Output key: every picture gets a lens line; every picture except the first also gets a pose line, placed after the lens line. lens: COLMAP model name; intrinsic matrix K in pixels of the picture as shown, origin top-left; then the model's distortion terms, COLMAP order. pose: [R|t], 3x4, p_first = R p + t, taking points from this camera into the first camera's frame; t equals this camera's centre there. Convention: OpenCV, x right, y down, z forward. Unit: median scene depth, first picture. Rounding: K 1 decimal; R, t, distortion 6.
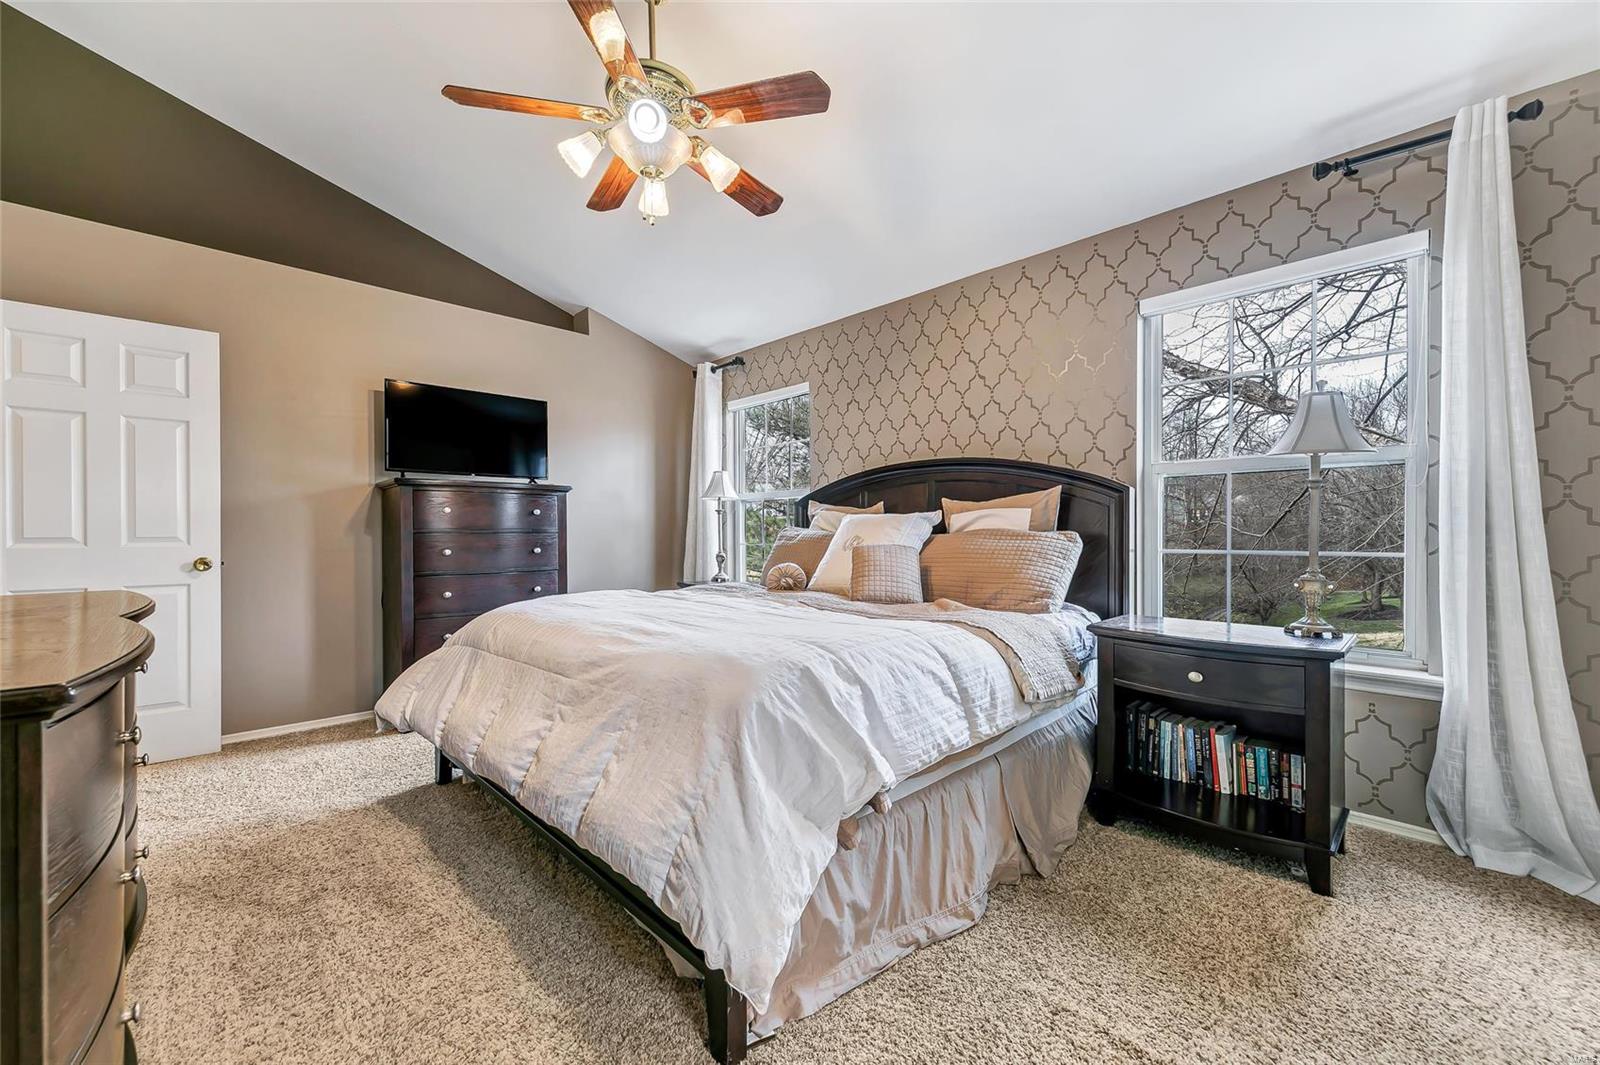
lens RADIAL K [[632.8, 0, 794.6], [0, 632.8, 532.3], [0, 0, 1]] dist [0.006893, -0.000254]
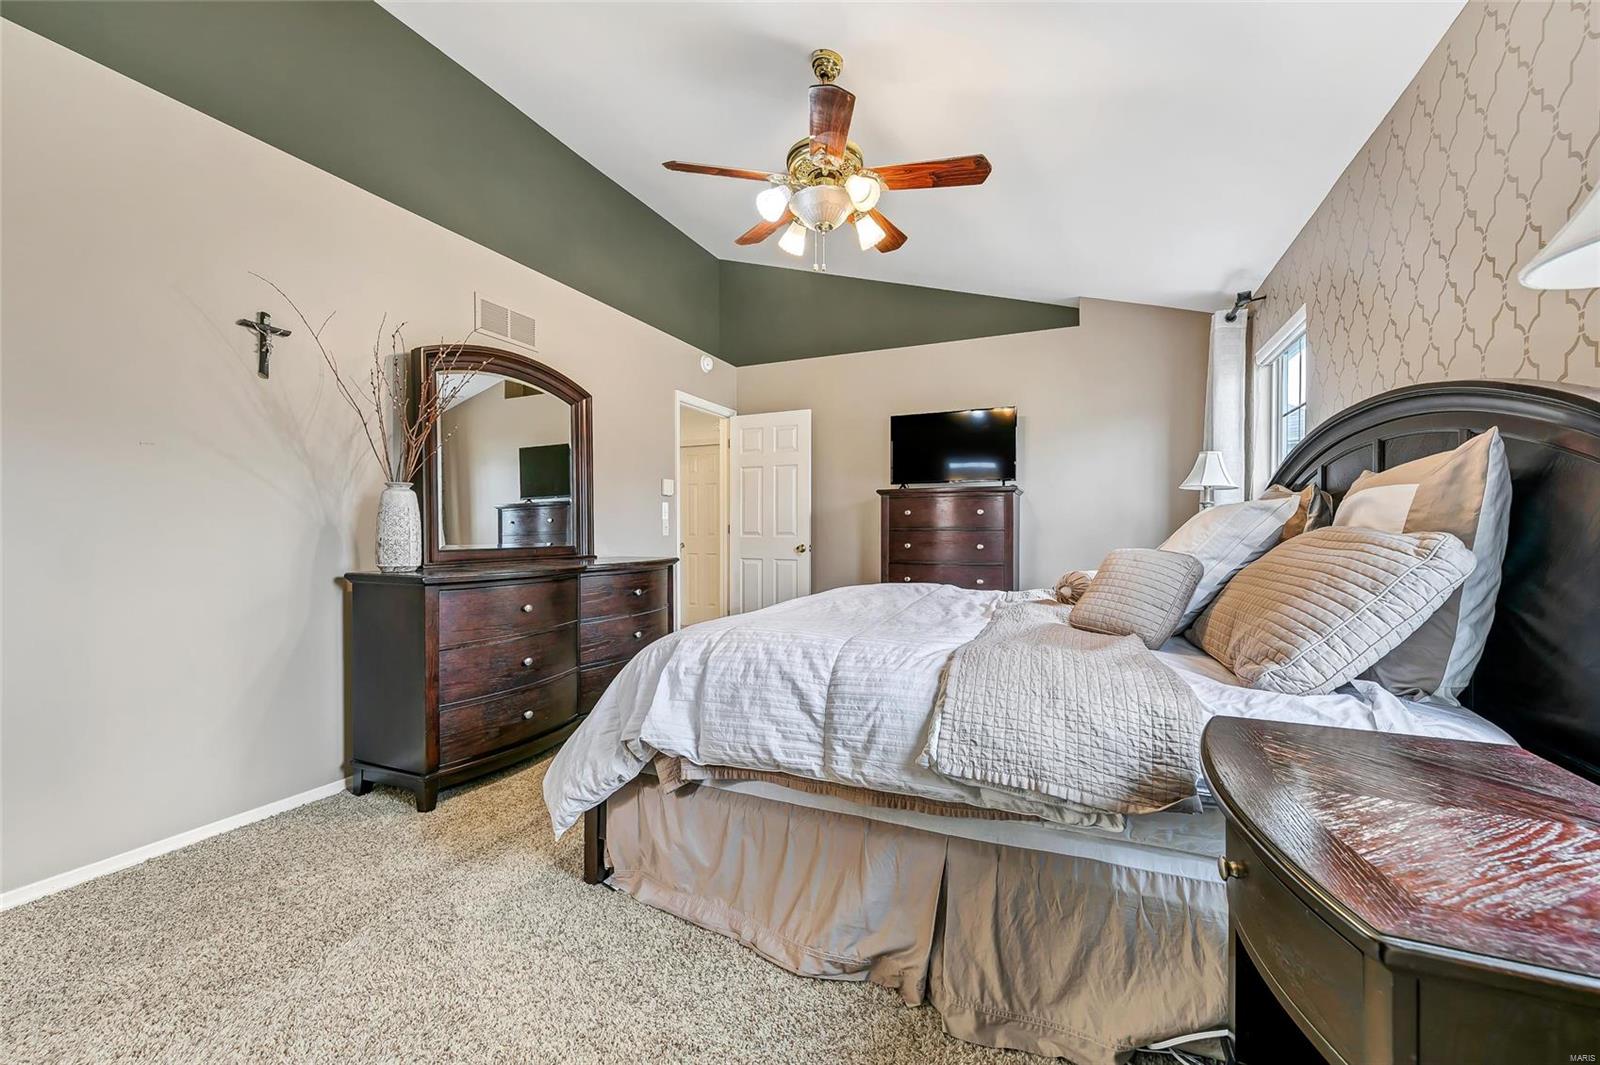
lens RADIAL K [[632.8, 0, 801.9], [0, 632.8, 534.0], [0, 0, 1]] dist [0.006893, -0.000254]
pose [[0.365224, 0.009051, -0.930876, 0.720033], [-0.003542, 0.999959, 0.008333, -0.002722], [0.930913, 0.000254, 0.365241, 0.443996]]
